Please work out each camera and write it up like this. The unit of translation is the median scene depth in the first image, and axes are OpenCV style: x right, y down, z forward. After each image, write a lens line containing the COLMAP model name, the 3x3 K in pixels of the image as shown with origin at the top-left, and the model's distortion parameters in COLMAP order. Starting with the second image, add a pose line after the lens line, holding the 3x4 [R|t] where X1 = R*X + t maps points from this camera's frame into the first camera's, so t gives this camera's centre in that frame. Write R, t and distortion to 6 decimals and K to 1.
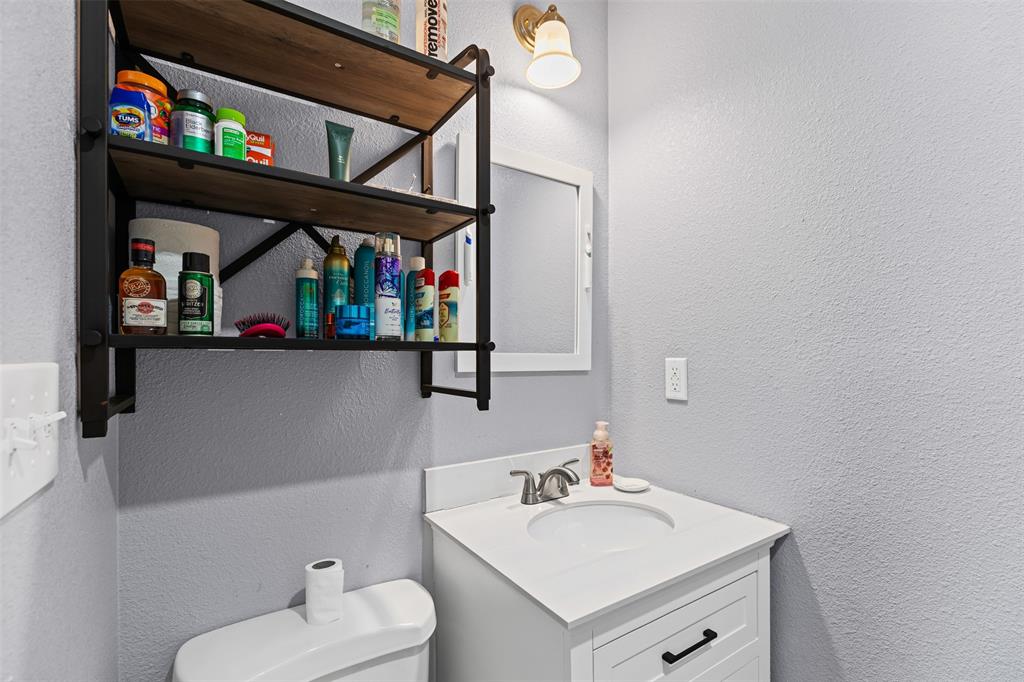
lens RADIAL K [[464.2, 0, 513.0], [0, 464.2, 346.5], [0, 0, 1]] dist [-0.000554, -0.000684]
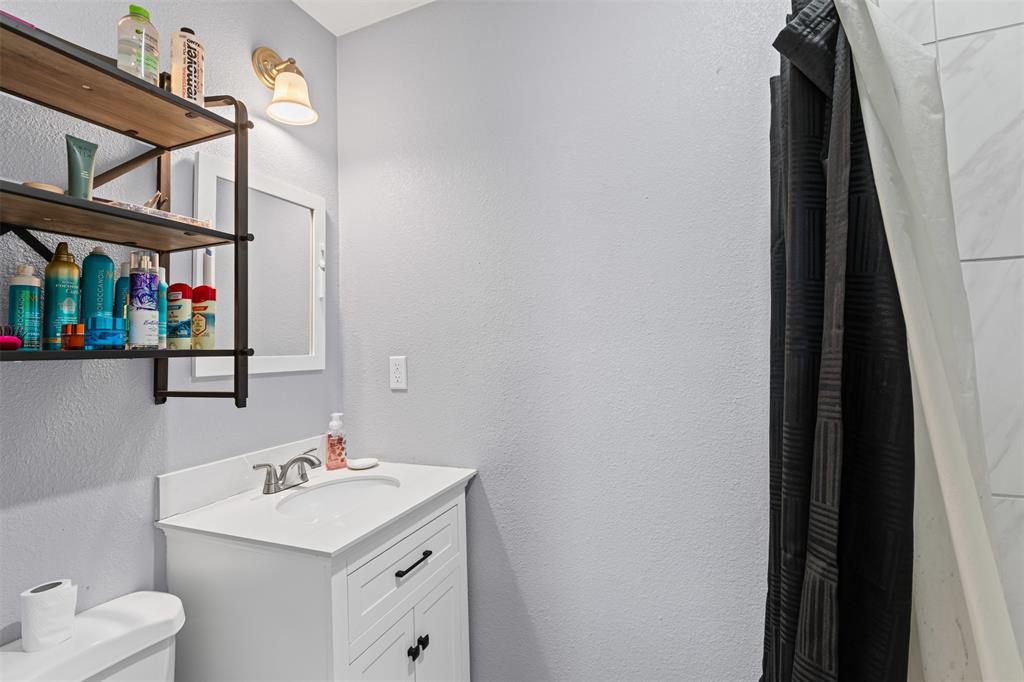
lens RADIAL K [[464.2, 0, 513.0], [0, 464.2, 346.5], [0, 0, 1]] dist [-0.000554, -0.000684]
pose [[0.826126, -0.019919, 0.563133, -0.134043], [0.016948, 0.999801, 0.010502, -0.013332], [-0.563230, 0.000868, 0.826299, -0.294775]]
